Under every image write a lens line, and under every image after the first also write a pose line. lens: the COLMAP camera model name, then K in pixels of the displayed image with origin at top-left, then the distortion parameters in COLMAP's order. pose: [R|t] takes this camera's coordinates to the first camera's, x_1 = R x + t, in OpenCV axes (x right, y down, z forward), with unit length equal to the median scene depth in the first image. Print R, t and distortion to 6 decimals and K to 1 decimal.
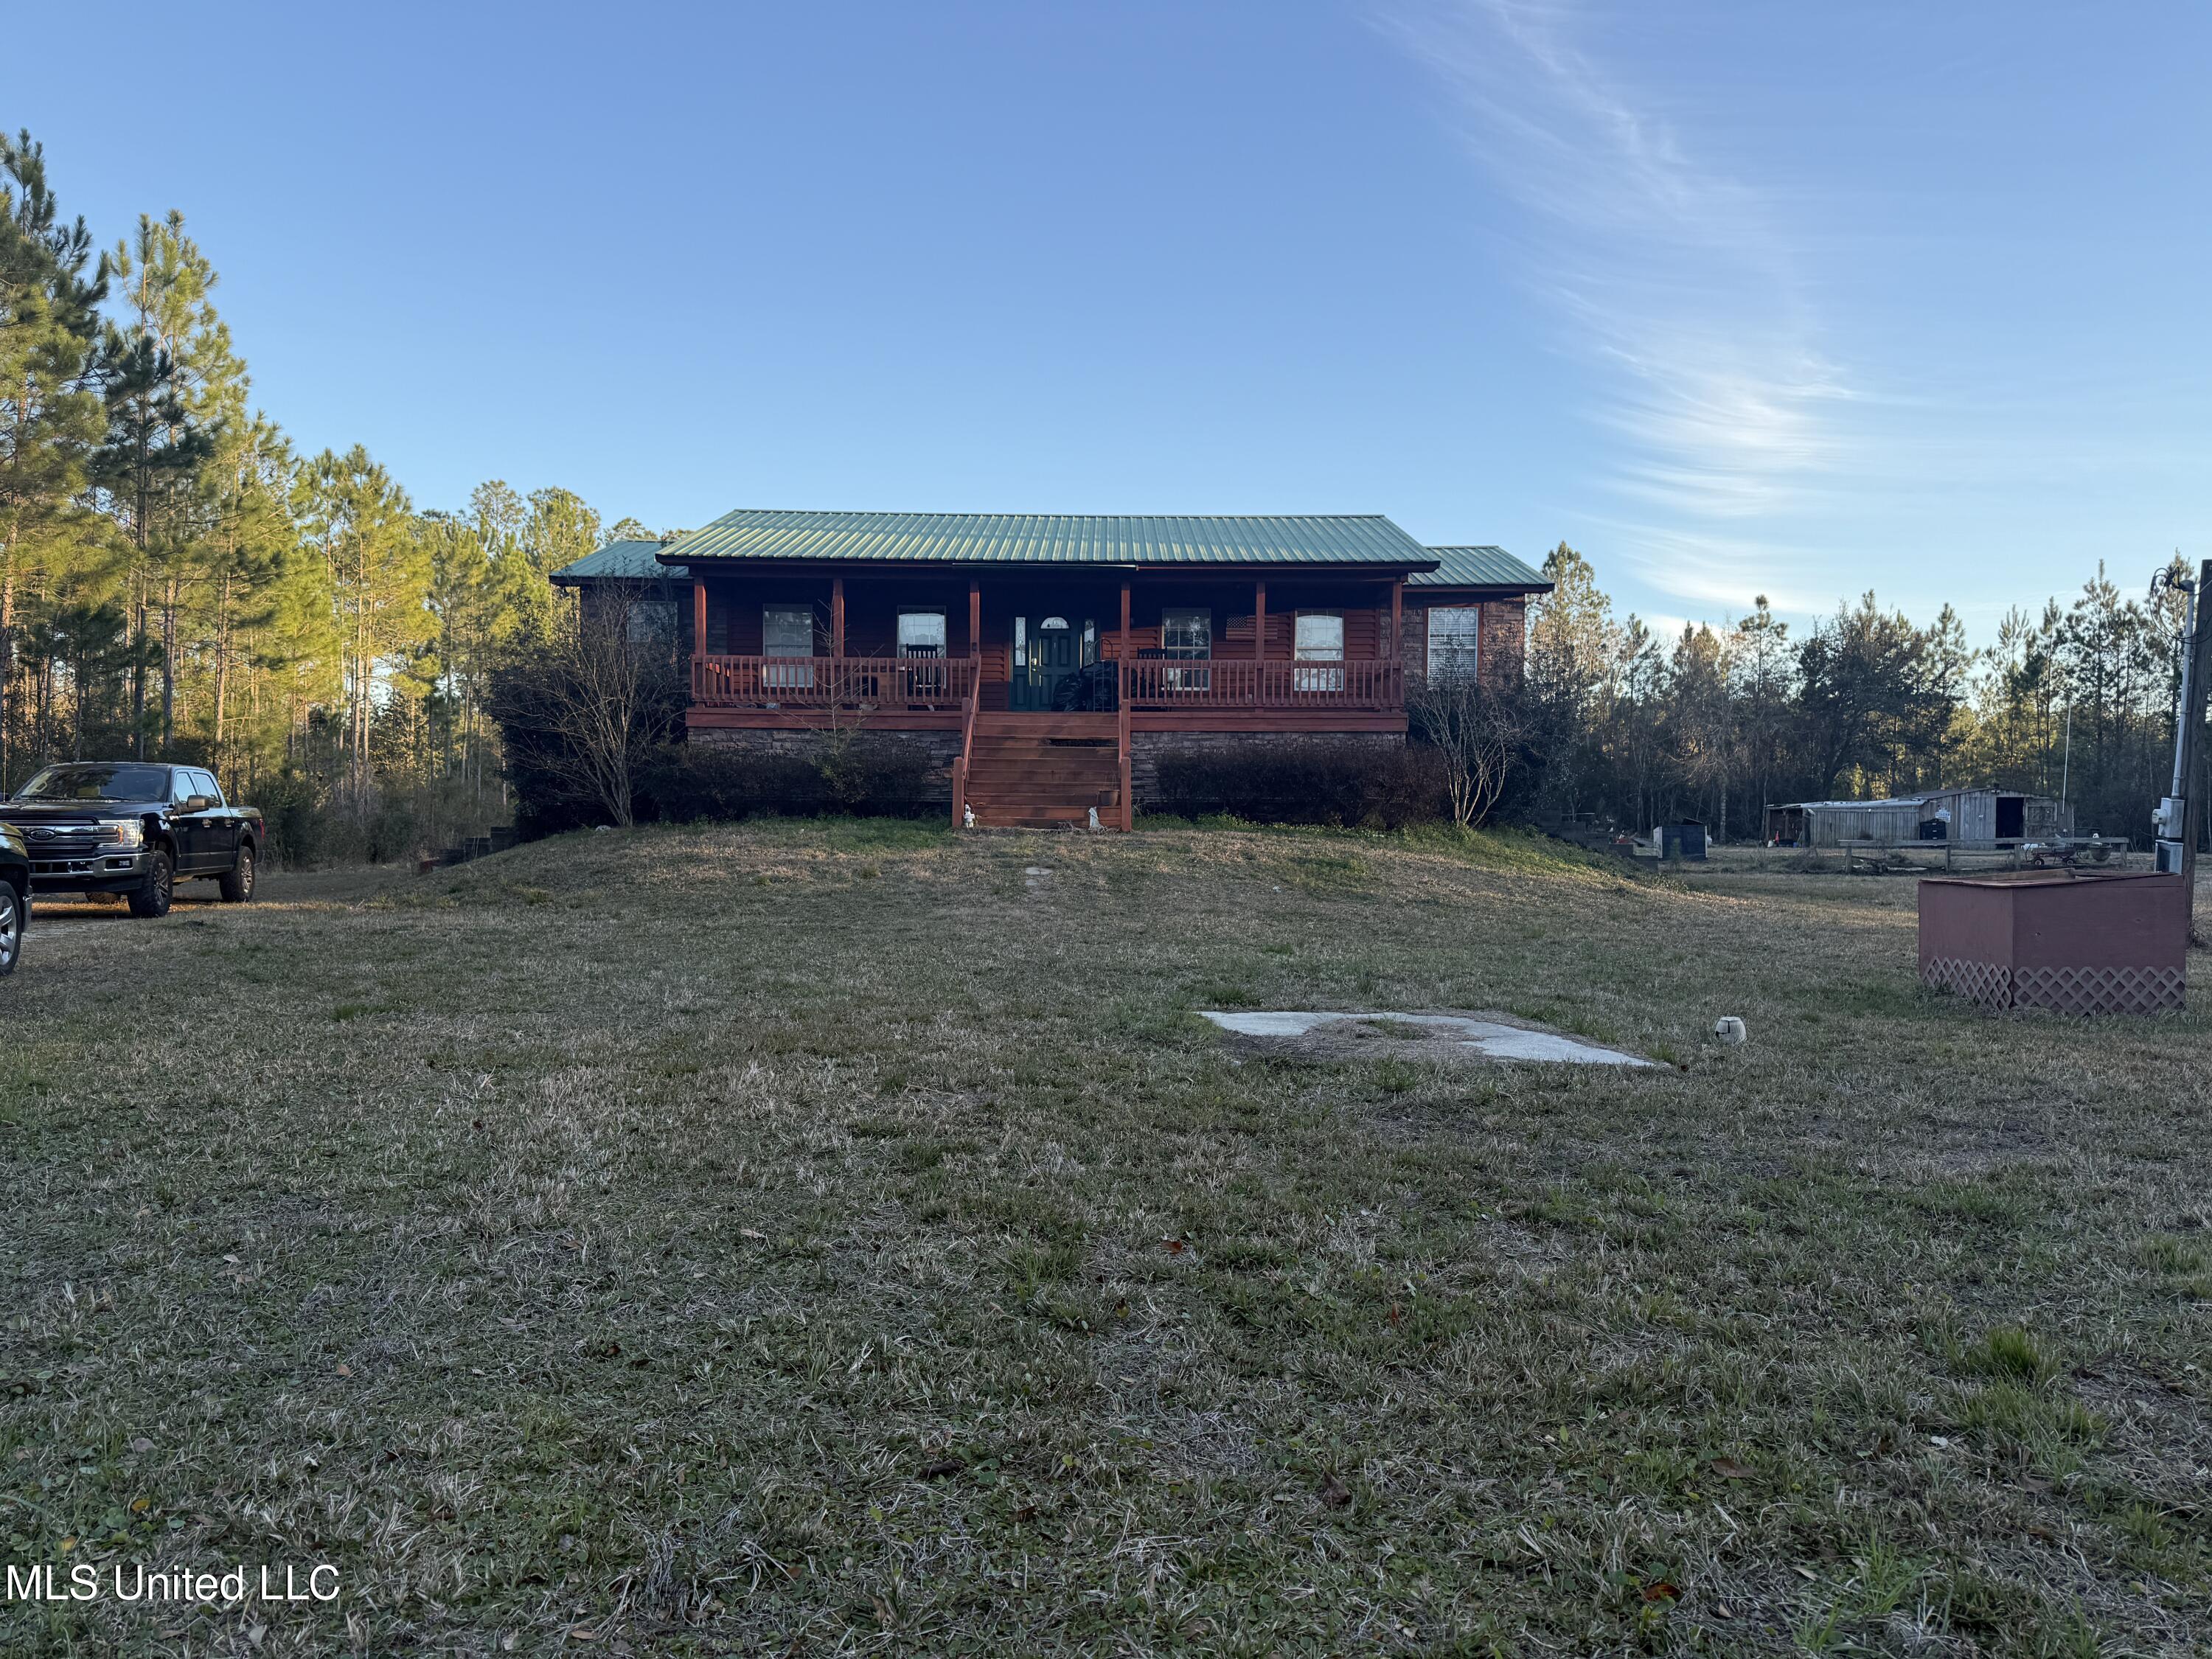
lens RADIAL K [[1560.5, 0, 1118.4], [0, 1560.5, 849.0], [0, 0, 1]] dist [0.054392, -0.044290]
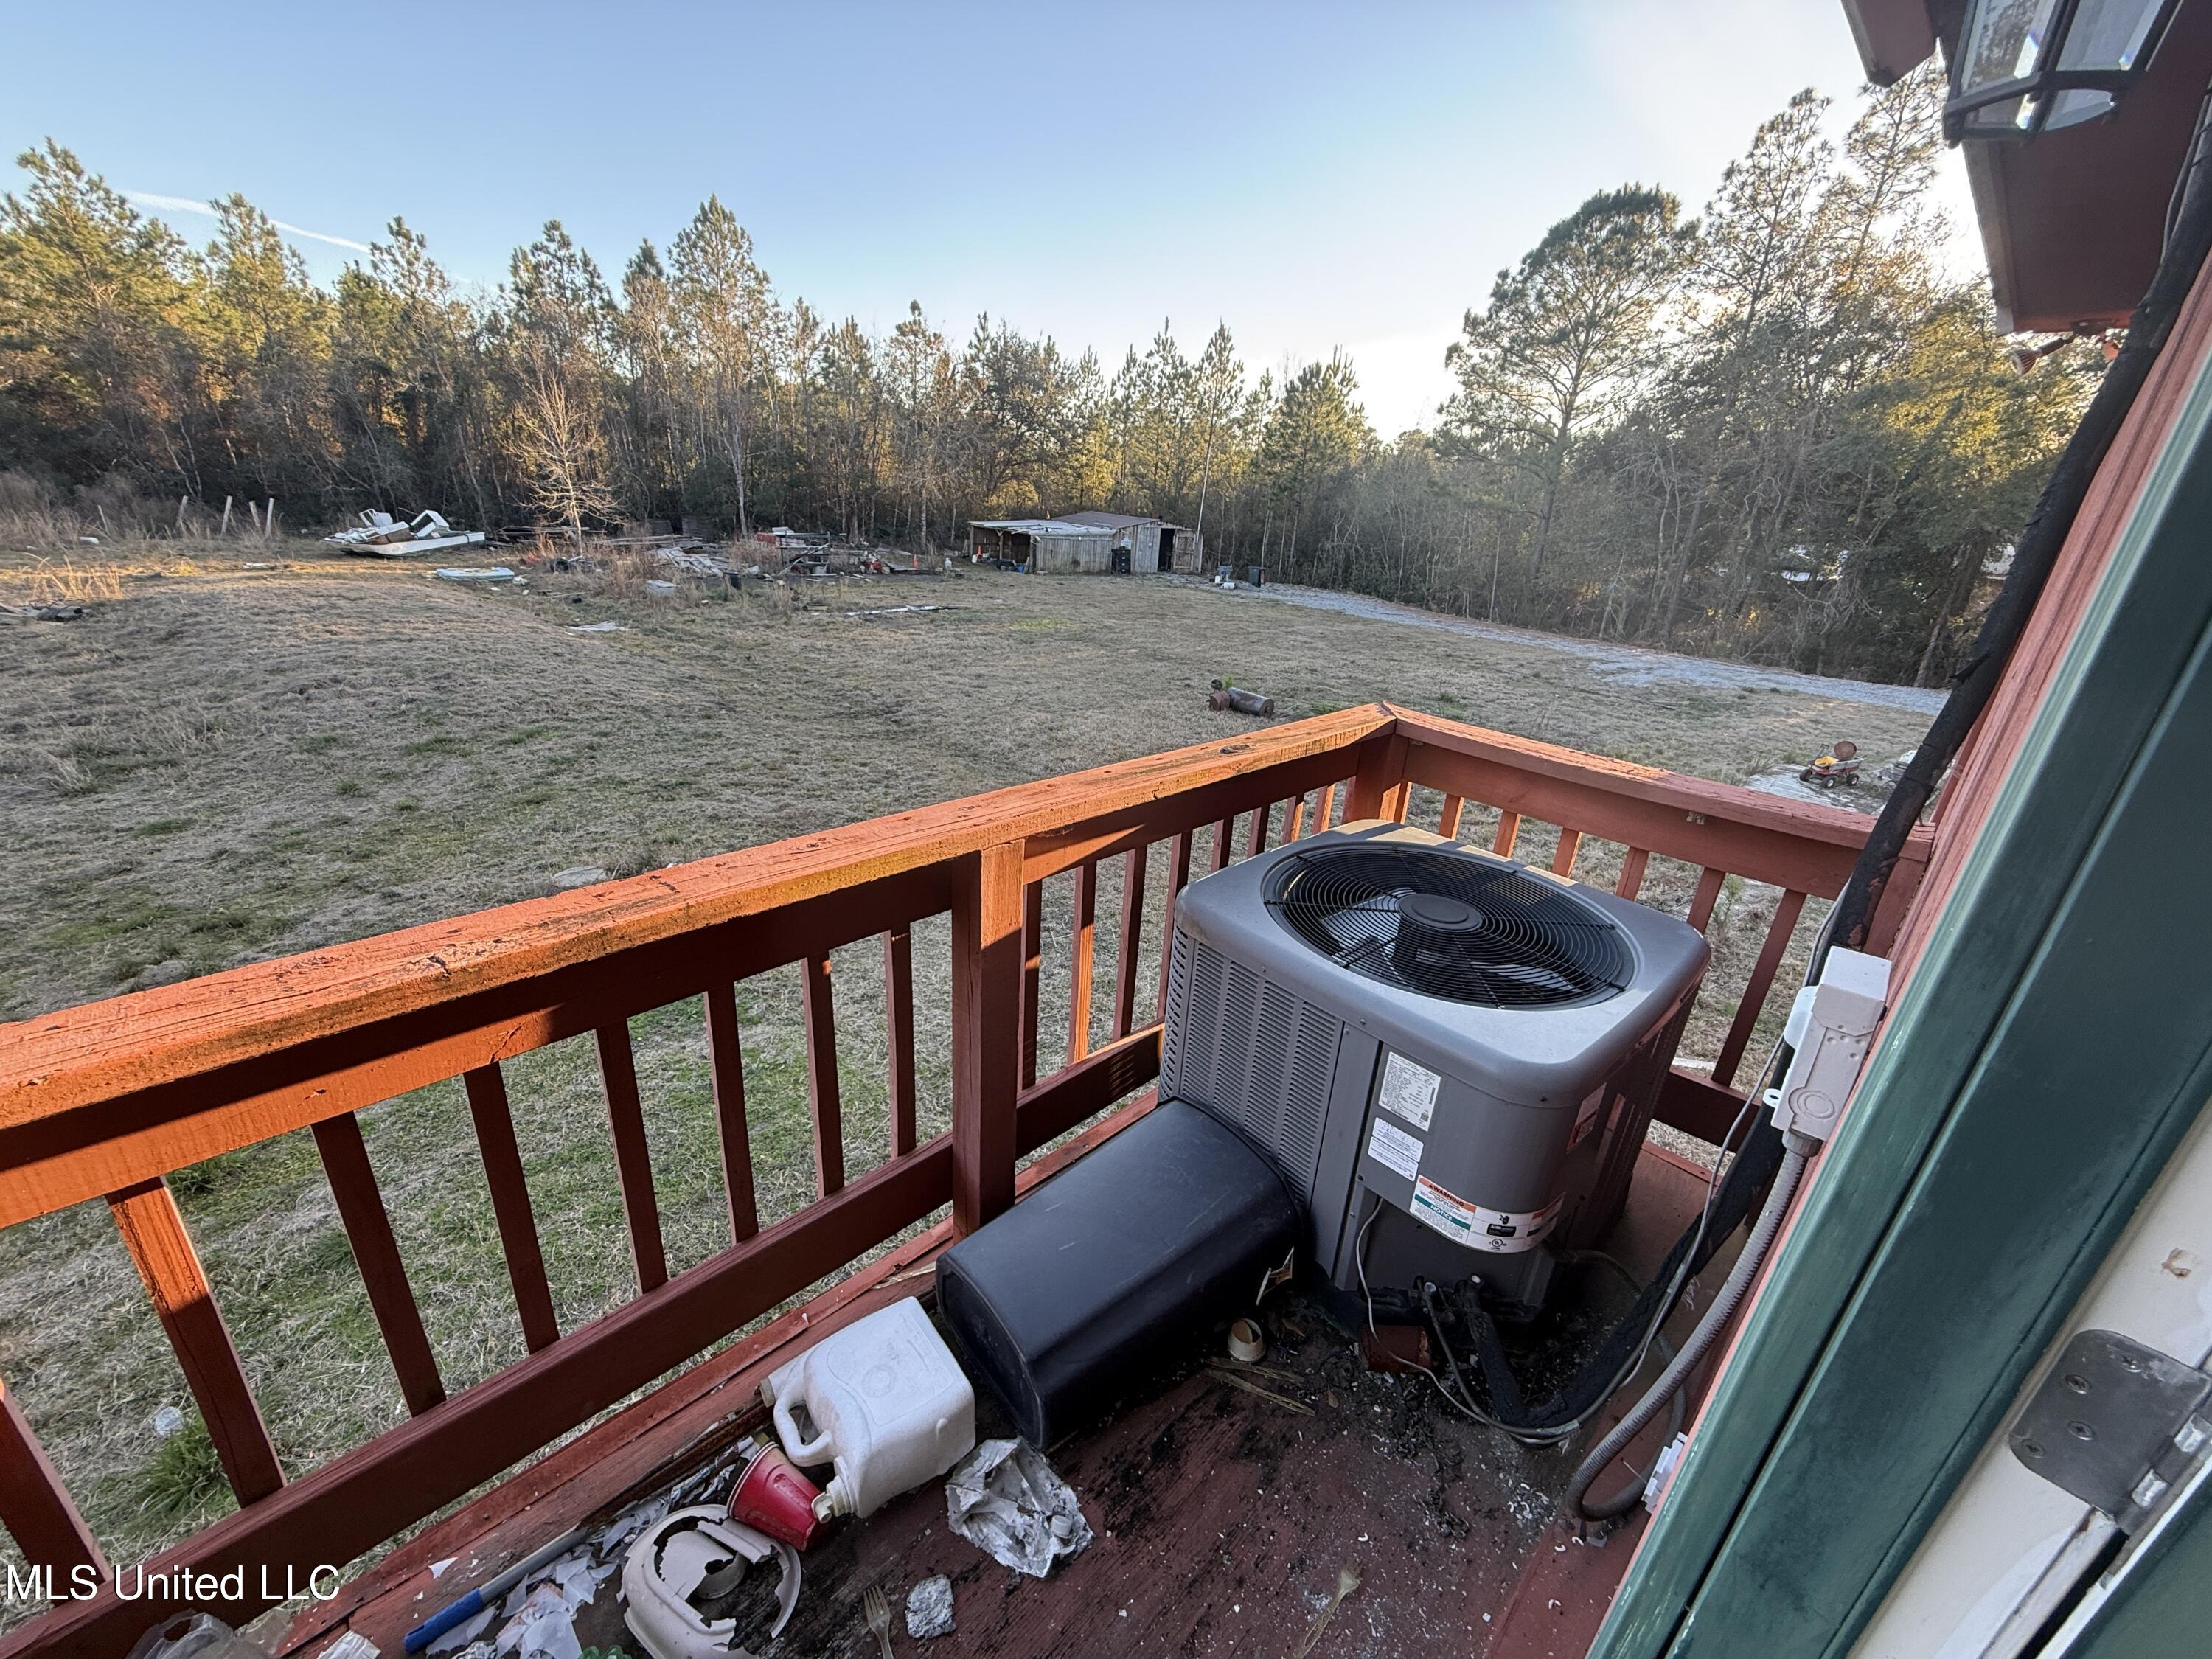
lens RADIAL K [[877.5, 0, 1100.2], [0, 877.5, 827.0], [0, 0, 1]] dist [-0.001131, 0.000895]
pose [[0.715727, -0.219152, 0.663104, 0.075496], [-0.044522, 0.933240, 0.356485, -0.150259], [-0.696960, -0.284668, 0.658188, 1.395096]]
